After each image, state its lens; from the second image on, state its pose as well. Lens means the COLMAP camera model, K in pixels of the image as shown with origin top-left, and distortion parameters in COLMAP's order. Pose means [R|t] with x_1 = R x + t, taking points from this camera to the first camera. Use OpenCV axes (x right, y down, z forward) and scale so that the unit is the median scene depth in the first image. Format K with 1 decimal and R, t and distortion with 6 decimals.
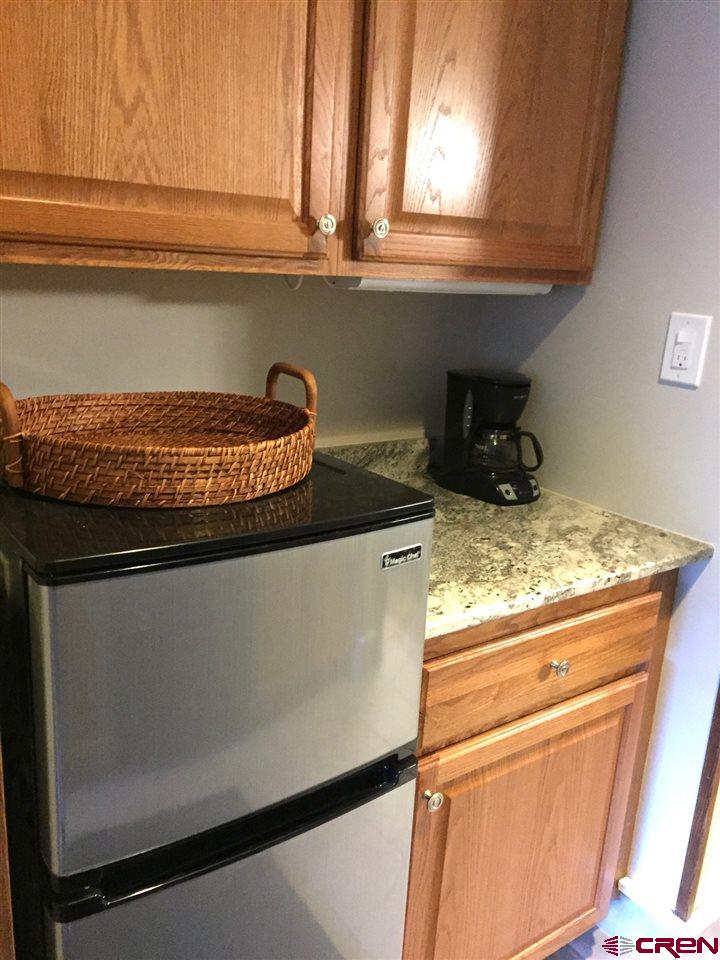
lens RADIAL K [[811.6, 0, 366.4], [0, 811.6, 485.6], [0, 0, 1]] dist [0.041848, 0.000184]
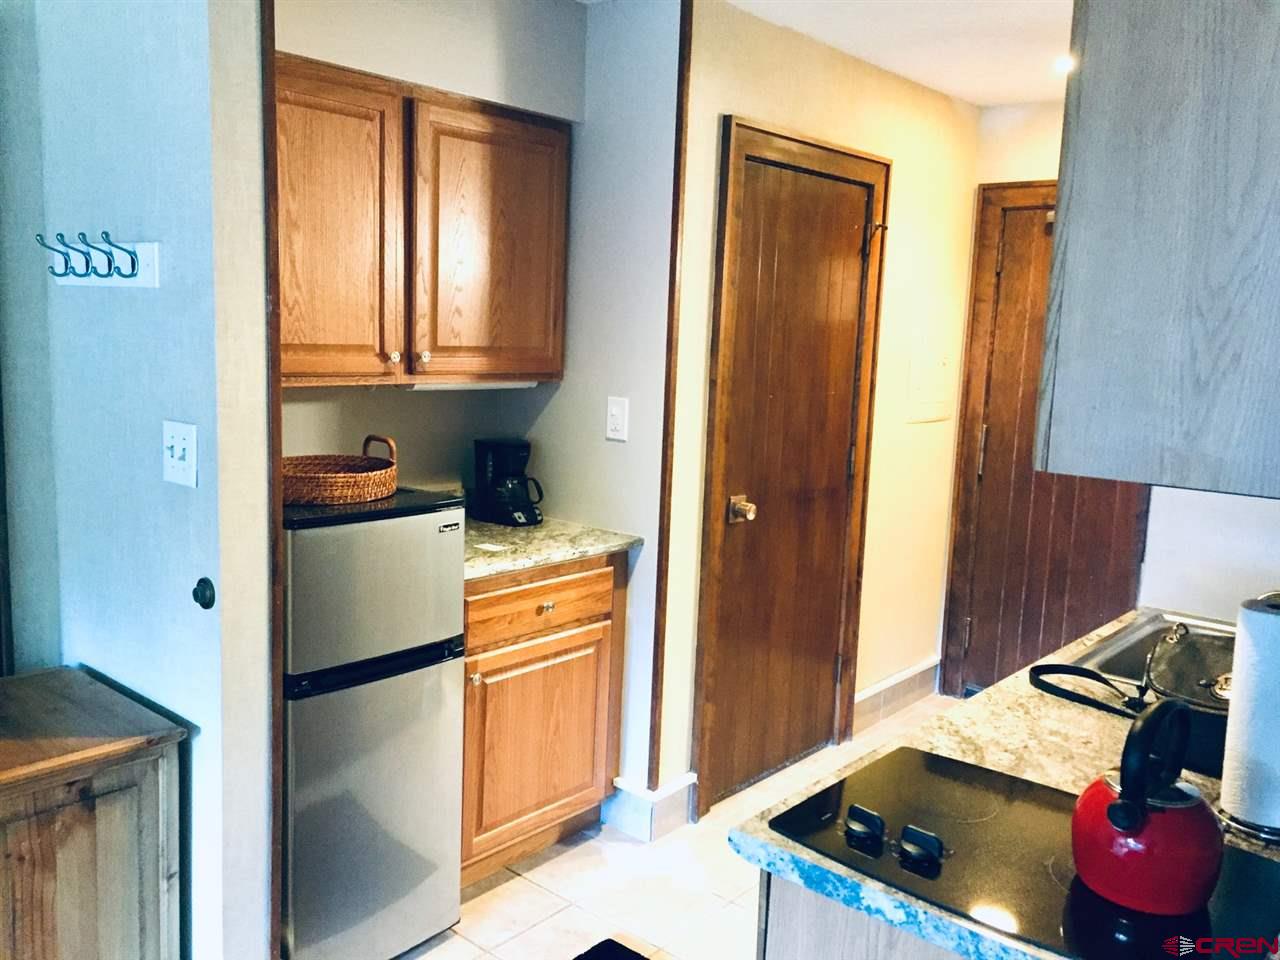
lens RADIAL K [[1082.1, 0, 644.8], [0, 1082.1, 471.5], [0, 0, 1]] dist [0.041848, 0.000184]
pose [[0.972557, -0.052789, 0.226599, -0.060777], [0.082178, 0.989087, -0.122288, 0.231742], [-0.217670, 0.137553, 0.966281, -1.221548]]
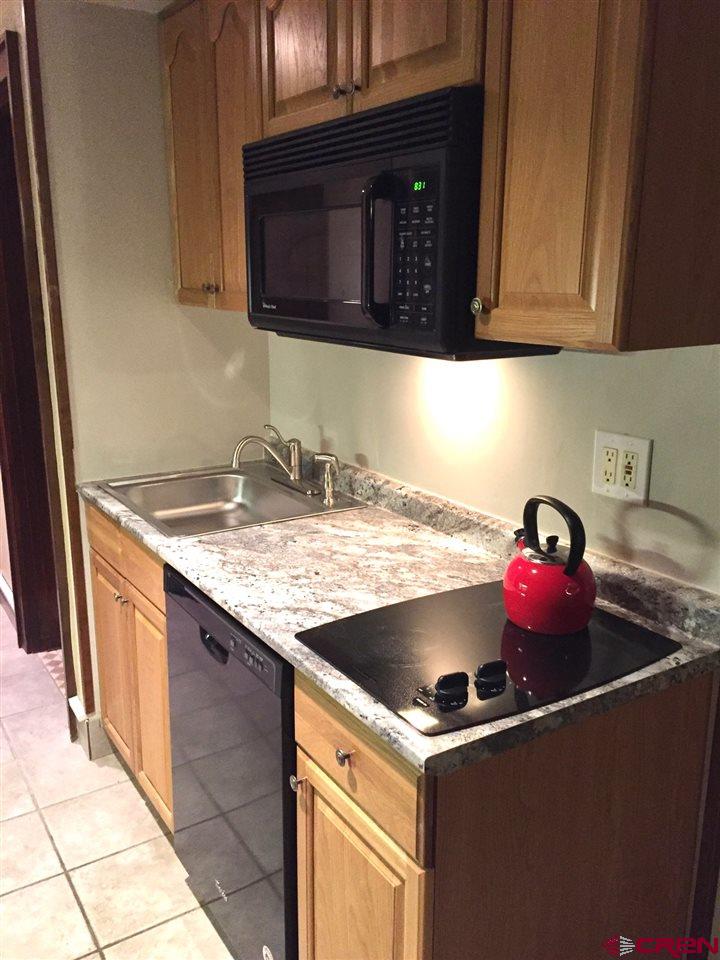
lens RADIAL K [[811.6, 0, 360.8], [0, 811.6, 479.4], [0, 0, 1]] dist [0.041848, 0.000184]
pose [[-0.045469, 0.181439, -0.982350, 1.388798], [-0.283627, 0.940555, 0.186847, -0.327307], [0.957856, 0.287117, 0.008695, 1.103527]]
